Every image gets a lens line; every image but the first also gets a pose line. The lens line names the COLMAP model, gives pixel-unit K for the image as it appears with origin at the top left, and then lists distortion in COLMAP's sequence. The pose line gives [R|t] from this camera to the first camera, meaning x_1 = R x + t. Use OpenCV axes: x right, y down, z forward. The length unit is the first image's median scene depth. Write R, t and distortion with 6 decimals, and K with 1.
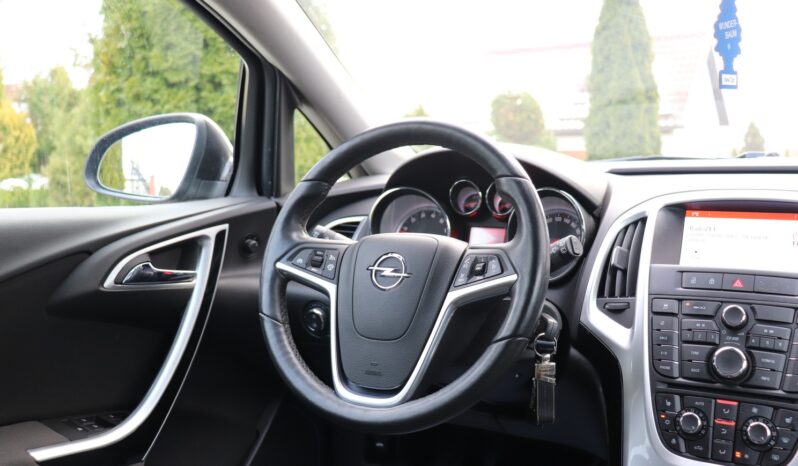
lens RADIAL K [[793.1, 0, 380.5], [0, 793.1, 222.8], [0, 0, 1]] dist [-0.128682, 0.142603]
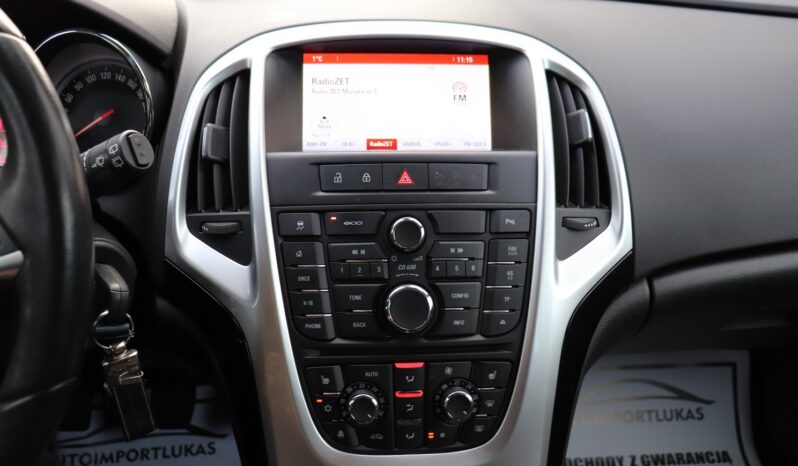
lens RADIAL K [[661.8, 0, 399.0], [0, 661.8, 233.0], [0, 0, 1]] dist [-0.170500, 0.118596]
pose [[0.816371, -0.208728, 0.538490, 0.143093], [0.023344, 0.943569, 0.330353, -0.058559], [-0.577056, -0.257119, 0.775175, 0.539268]]
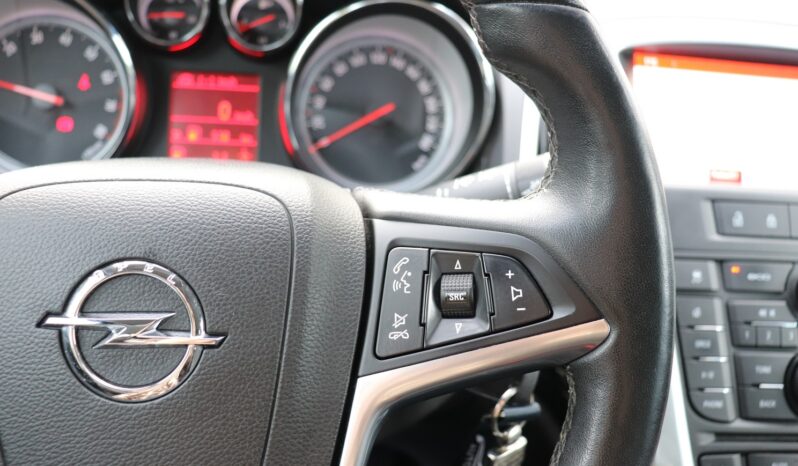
lens RADIAL K [[789.4, 0, 386.6], [0, 789.4, 233.5], [0, 0, 1]] dist [-0.089747, 0.011031]
pose [[0.779197, -0.158847, 0.606317, -0.085594], [-0.051085, 0.948040, 0.314024, -0.064254], [-0.624694, -0.275660, 0.730595, 0.761203]]
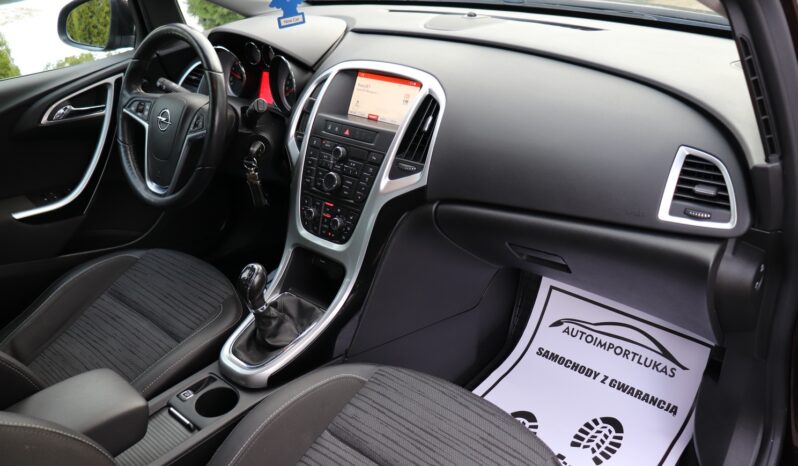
lens RADIAL K [[661.8, 0, 399.0], [0, 661.8, 233.0], [0, 0, 1]] dist [-0.170500, 0.118596]
pose [[0.984383, 0.037511, -0.171998, 0.774585], [0.034756, 0.916391, 0.398774, -0.259194], [0.172576, -0.398524, 0.900775, -0.282910]]
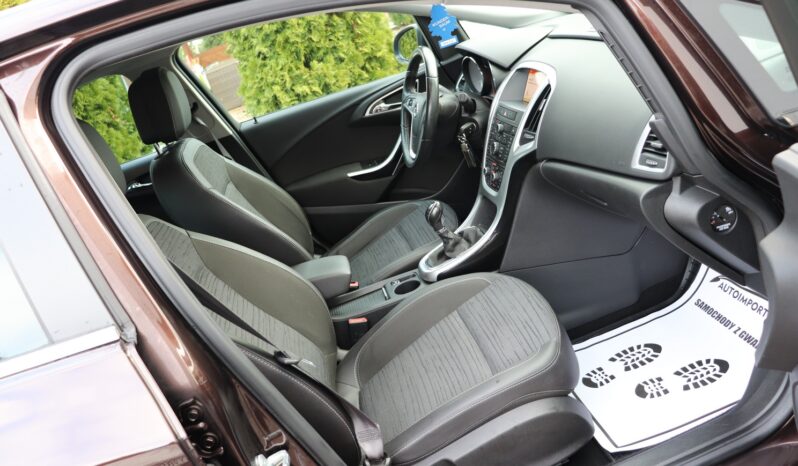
lens RADIAL K [[669.3, 0, 395.0], [0, 669.3, 245.3], [0, 0, 1]] dist [-0.162470, 0.132893]
pose [[0.642952, 0.110857, -0.757841, 1.702188], [0.229335, 0.916206, 0.328591, -0.271748], [0.730765, -0.385067, 0.563653, -0.473021]]
